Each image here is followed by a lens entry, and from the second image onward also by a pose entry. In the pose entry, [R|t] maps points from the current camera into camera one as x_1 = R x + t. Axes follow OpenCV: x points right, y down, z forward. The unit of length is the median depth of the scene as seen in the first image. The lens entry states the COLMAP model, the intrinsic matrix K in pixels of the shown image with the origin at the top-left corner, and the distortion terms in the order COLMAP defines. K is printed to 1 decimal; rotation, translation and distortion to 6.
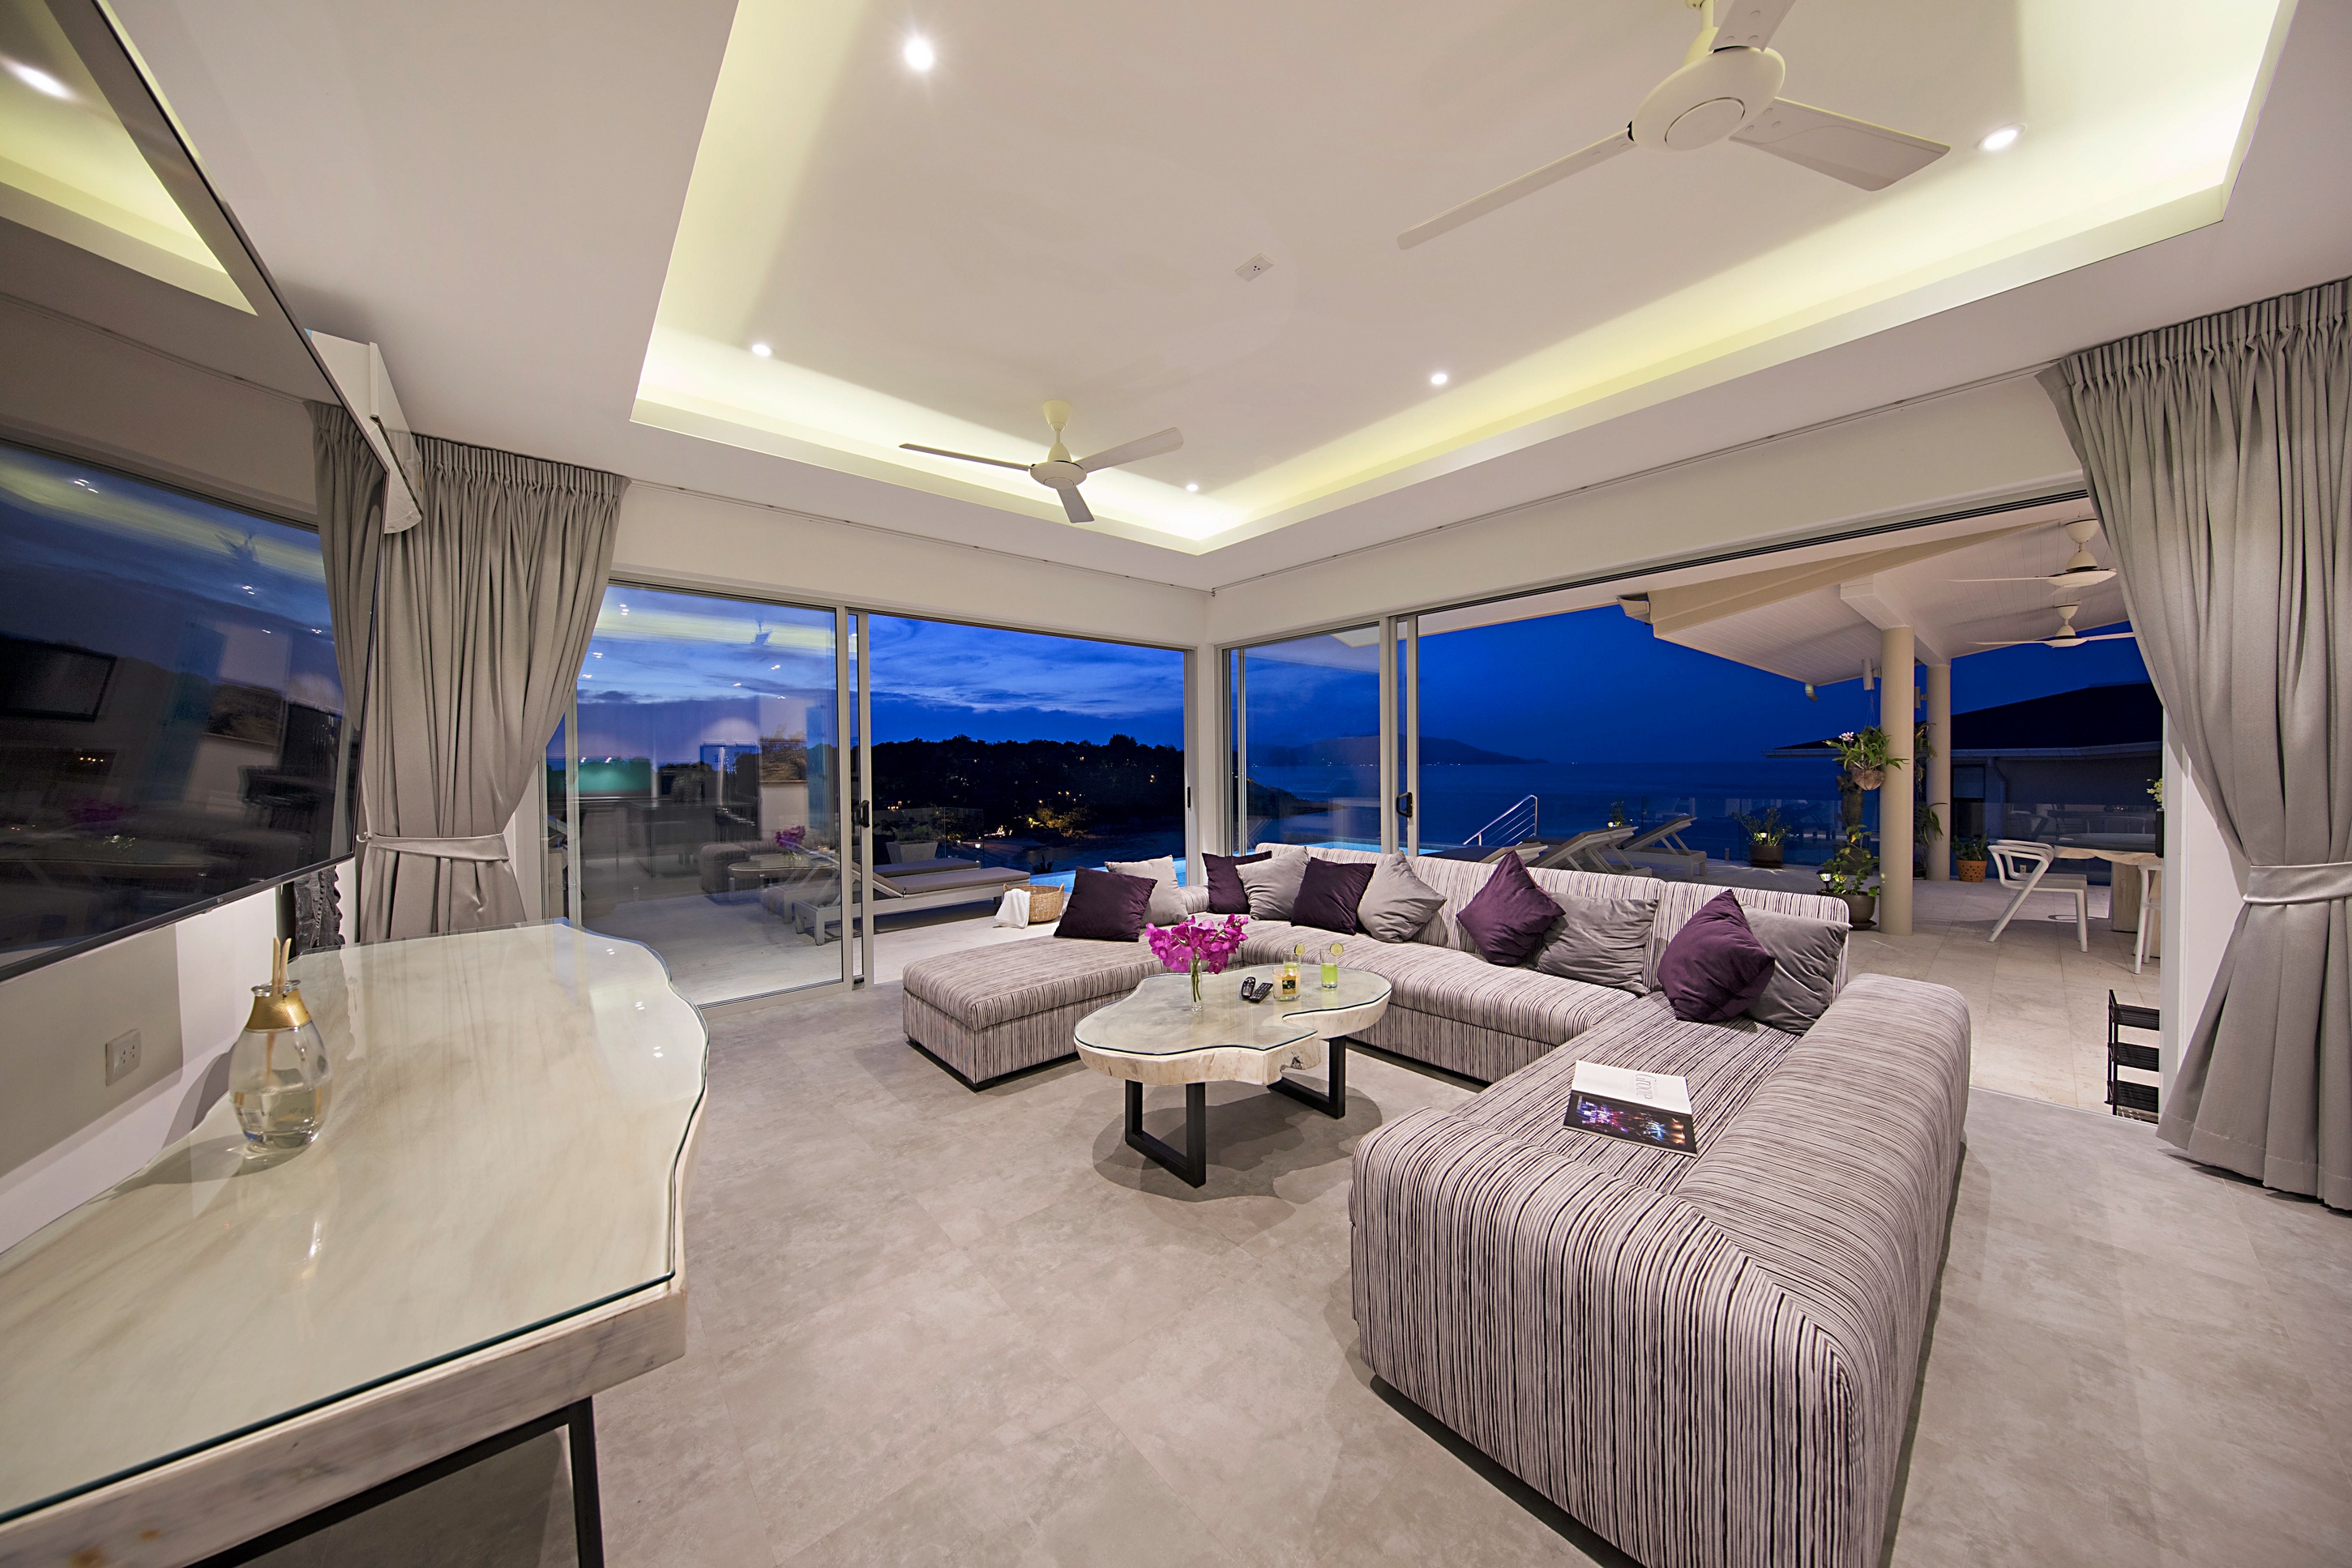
lens RADIAL K [[741.7, 0, 1174.0], [0, 741.7, 773.2], [0, 0, 1]] dist [-0.000043, 0.000242]
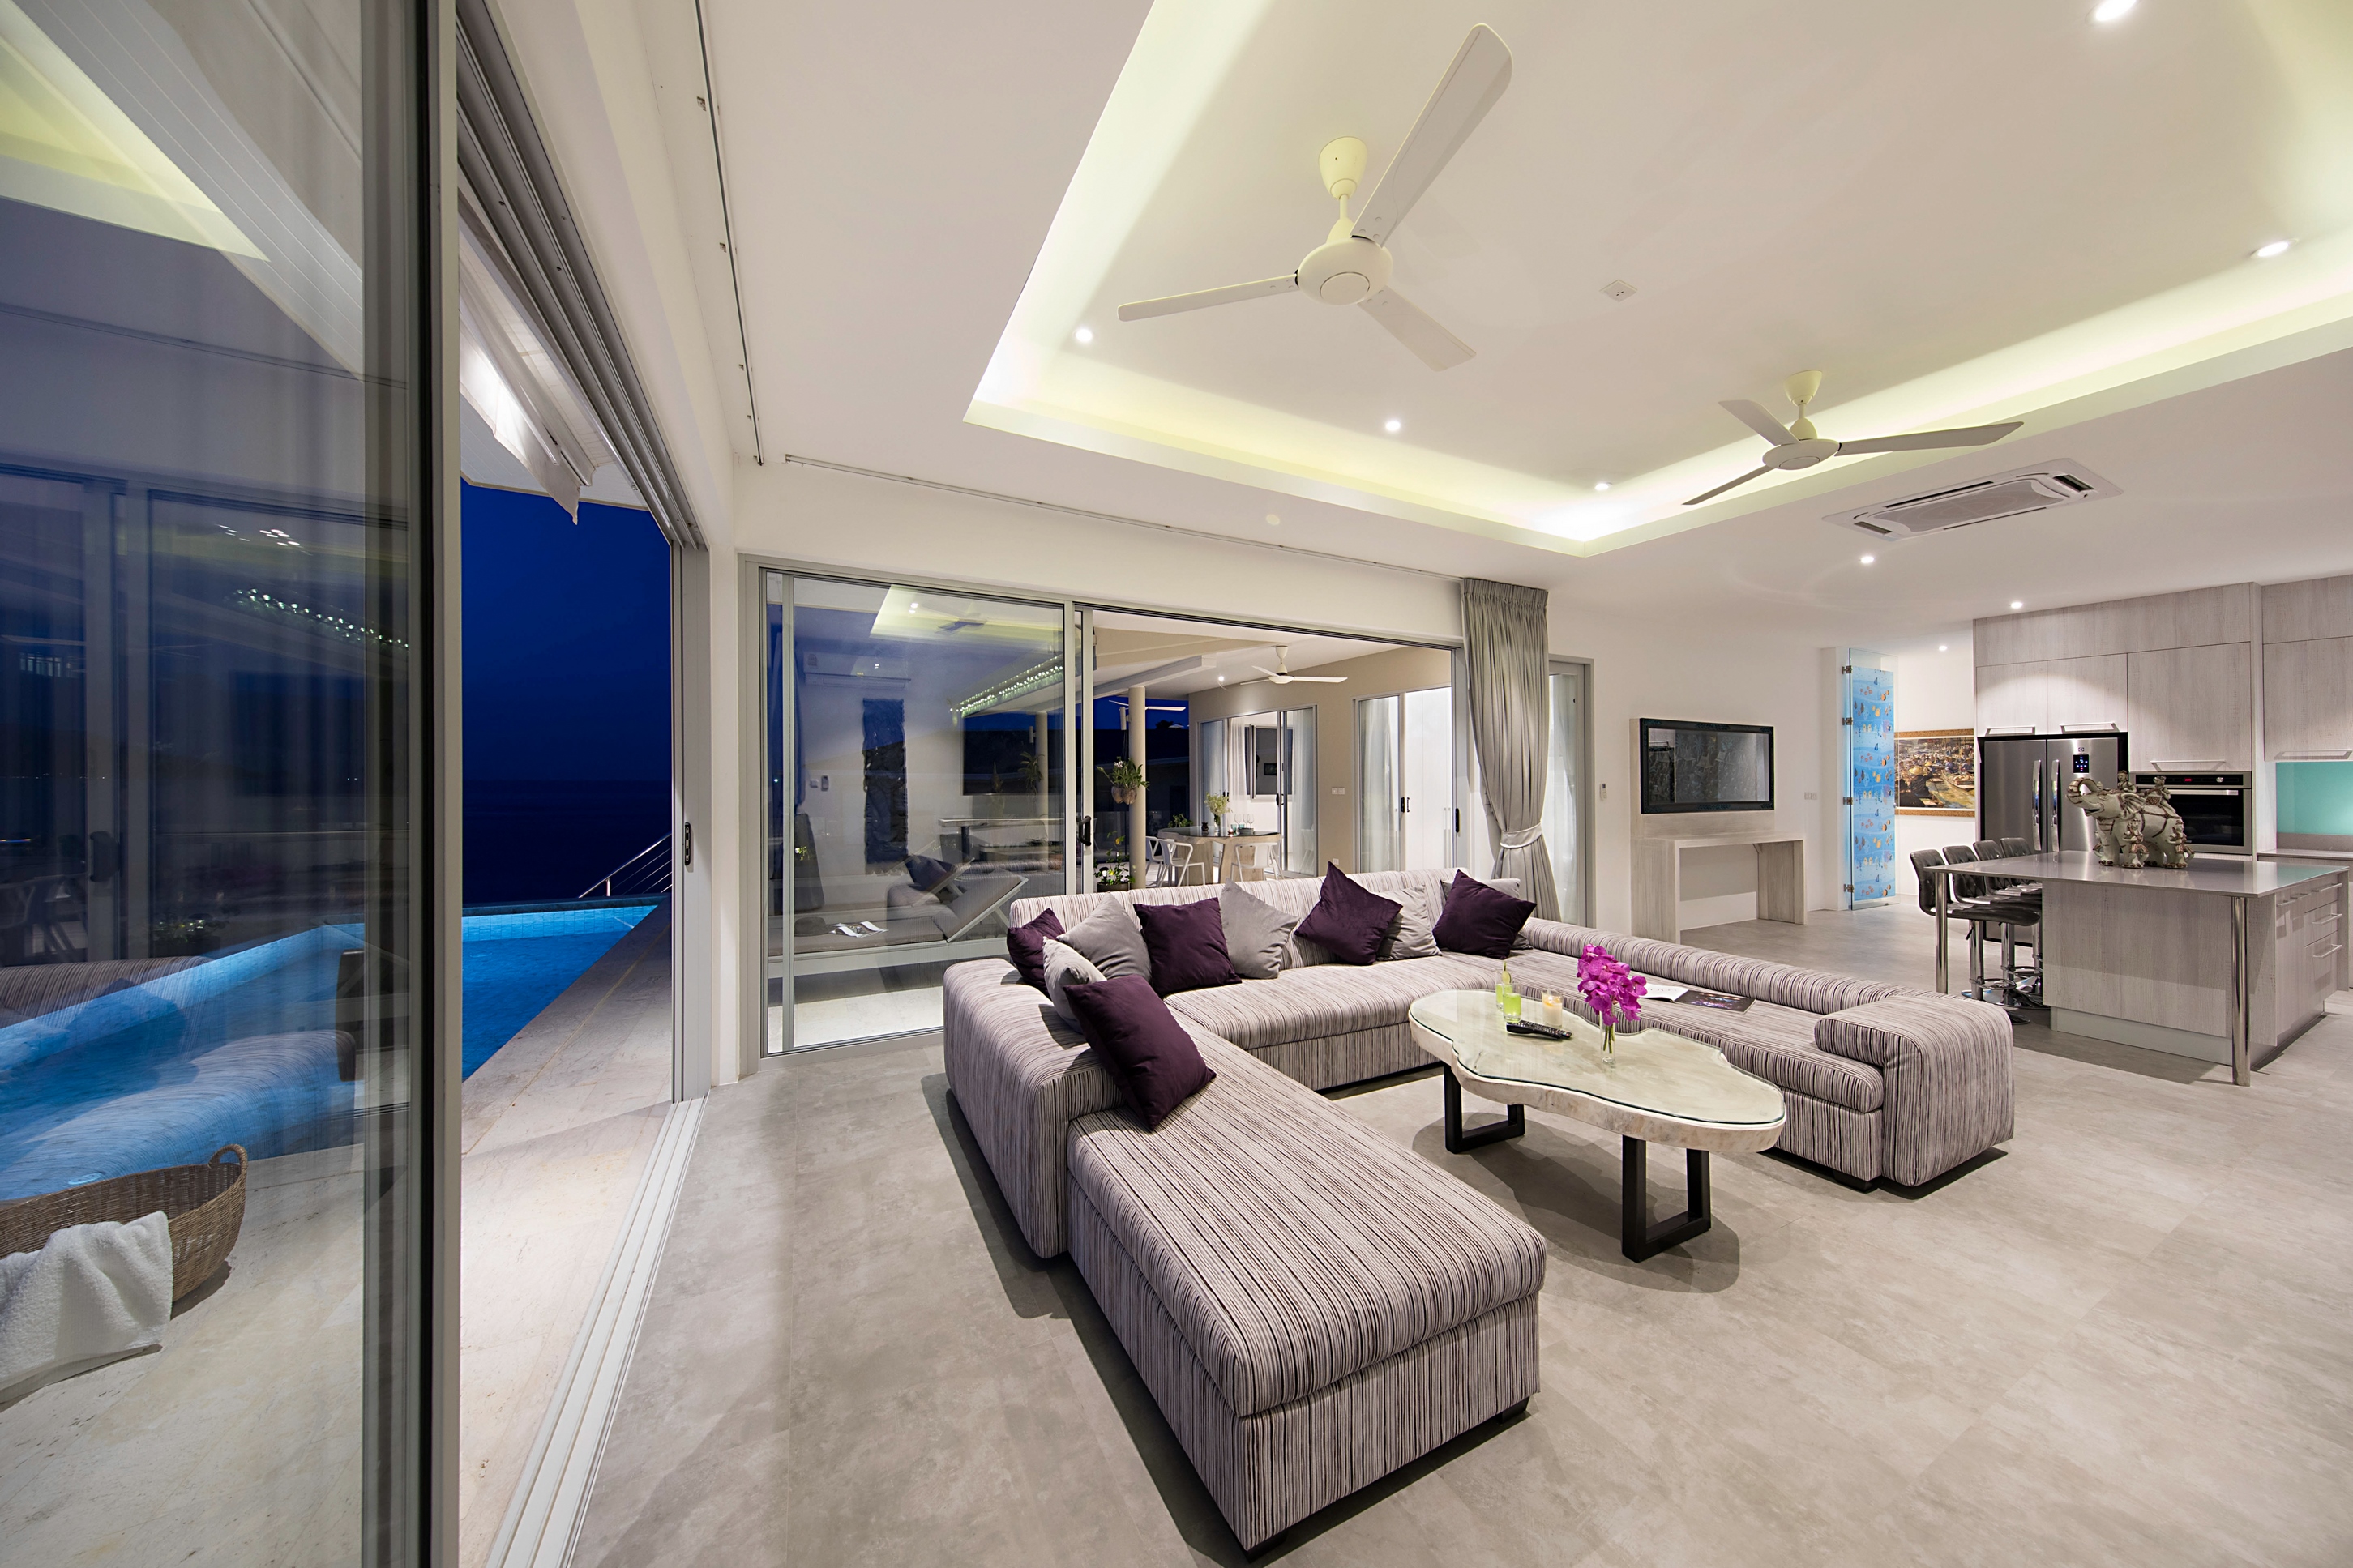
lens RADIAL K [[783.4, 0, 1215.3], [0, 783.4, 773.8], [0, 0, 1]] dist [-0.010736, -0.000221]
pose [[0.216326, 0.017704, 0.976161, -1.061823], [0.007424, 0.999777, -0.019778, -0.010147], [-0.976293, 0.011526, 0.216146, 1.357330]]
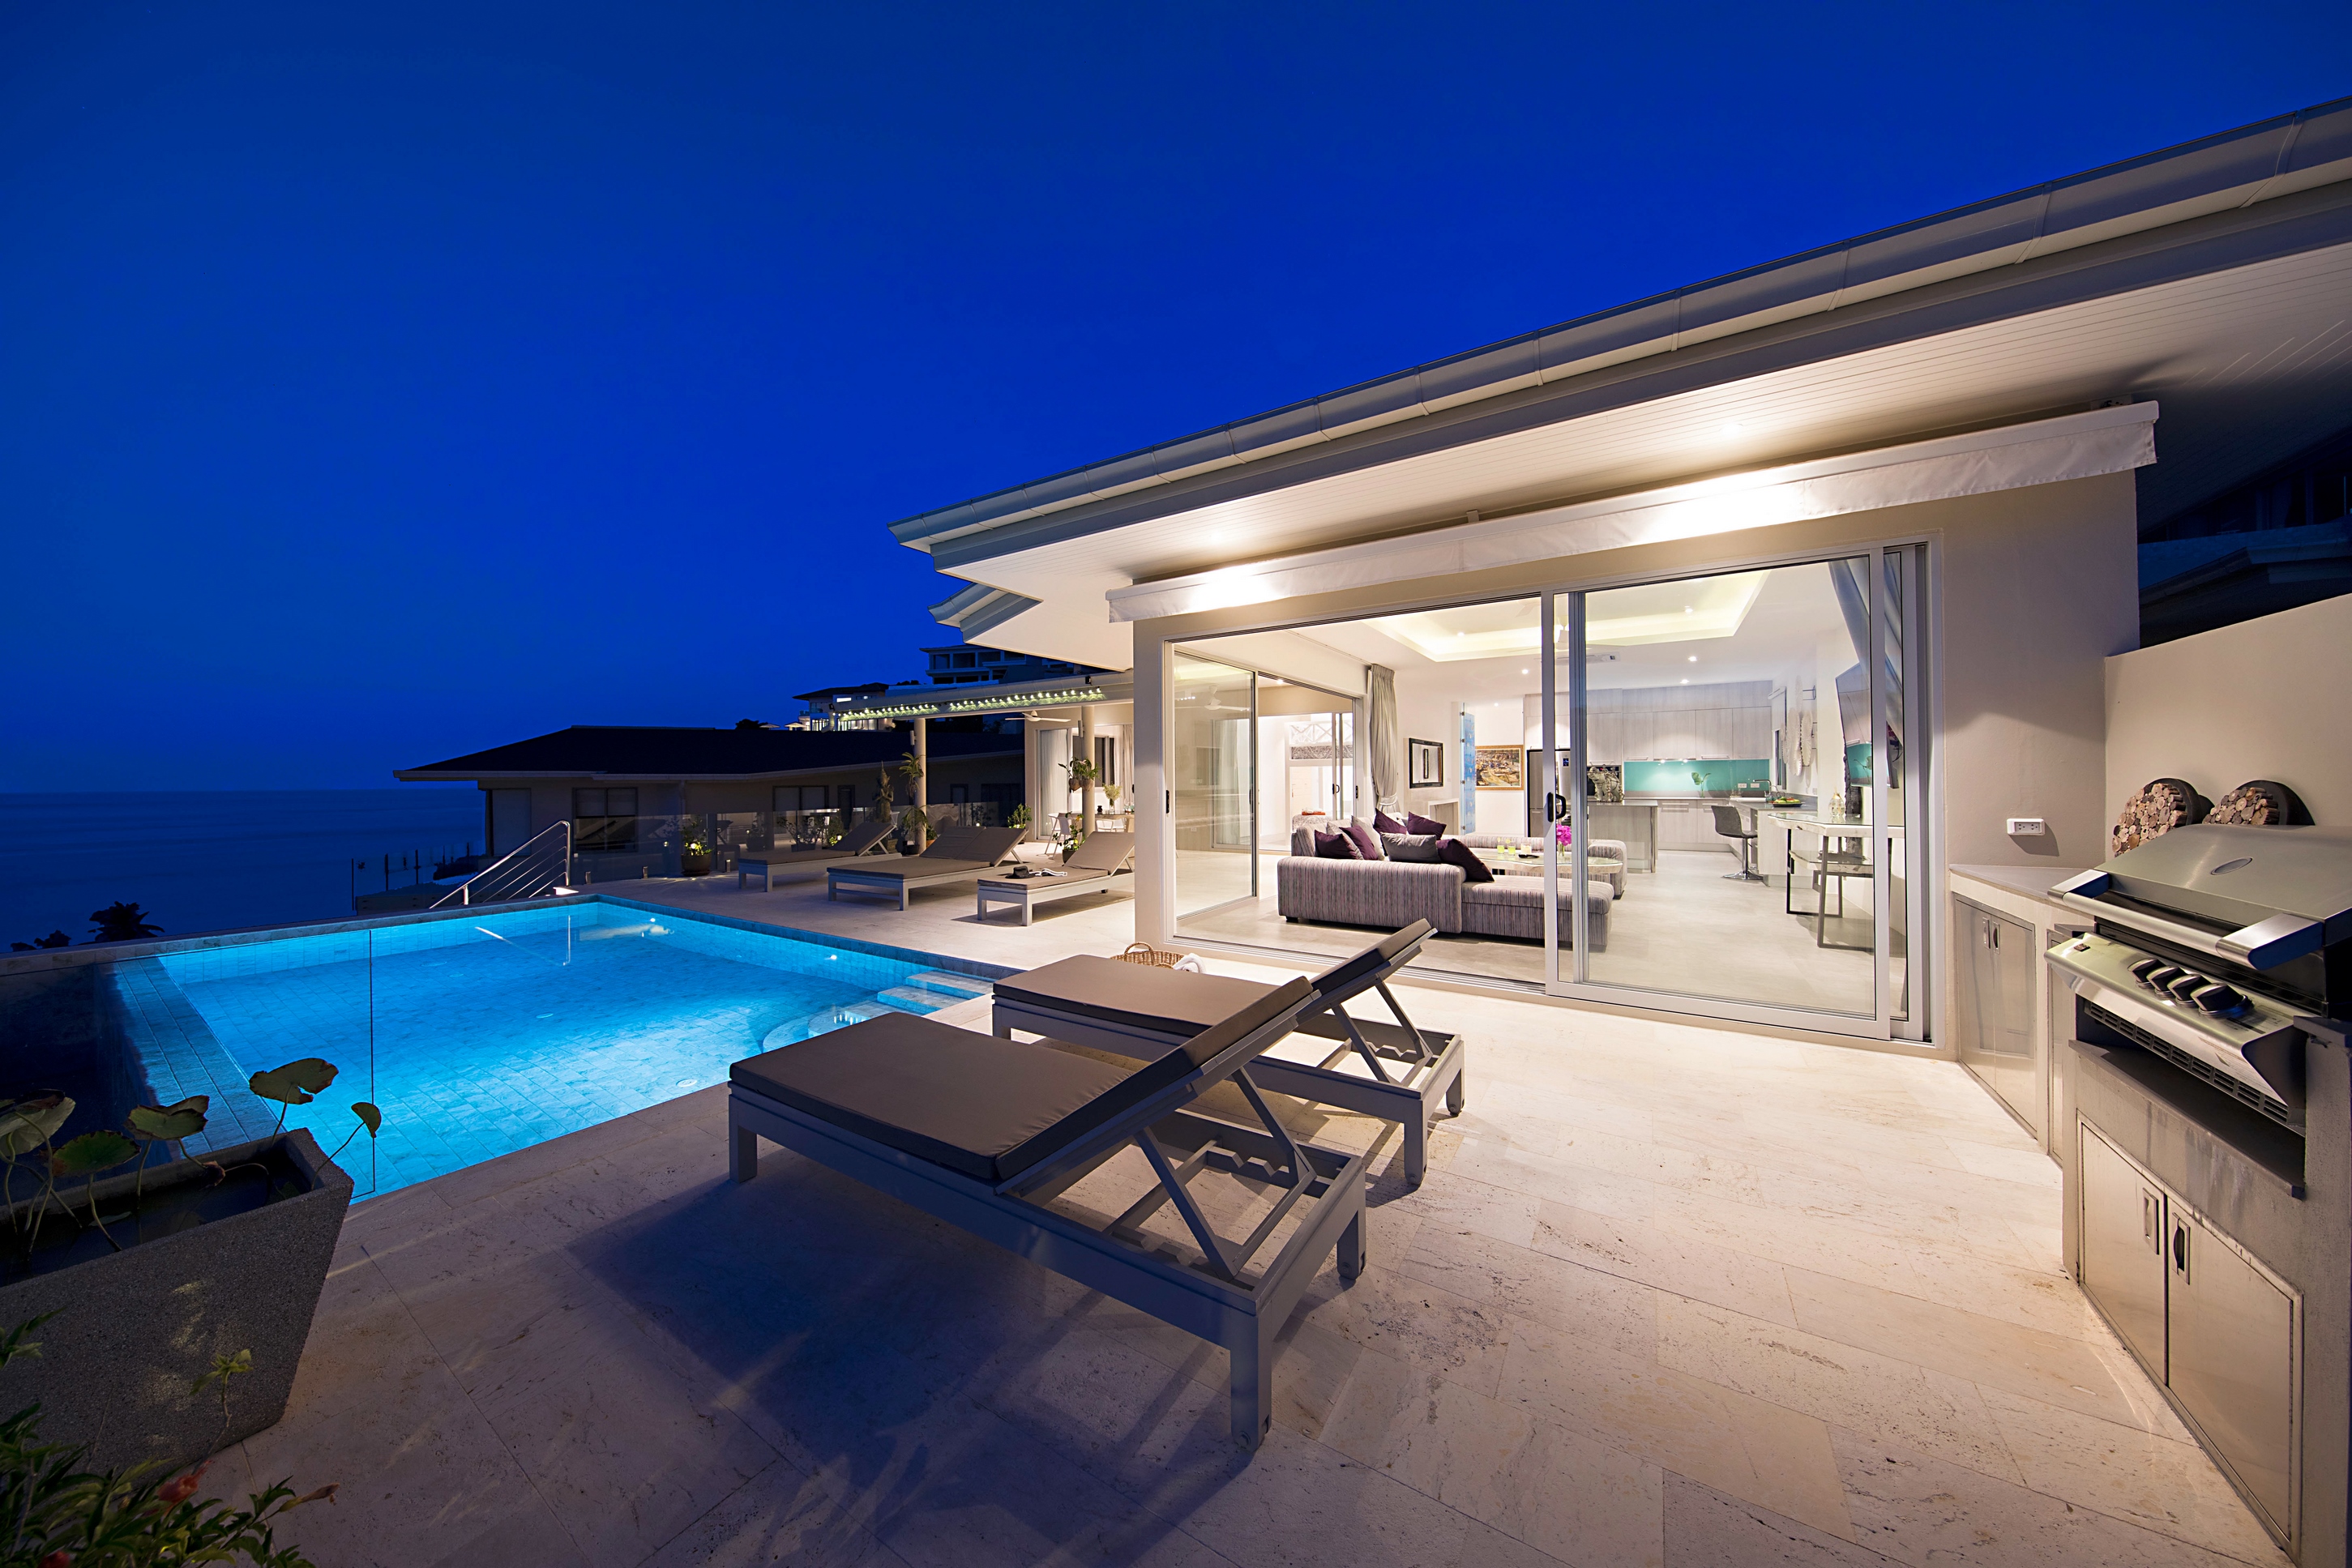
lens RADIAL K [[741.7, 0, 1166.1], [0, 741.7, 777.8], [0, 0, 1]] dist [-0.000043, 0.000242]
pose [[-0.284038, 0.014191, 0.958708, -2.114268], [0.022014, 0.999723, -0.008275, 0.014933], [-0.958560, 0.018755, -0.284272, 3.031599]]
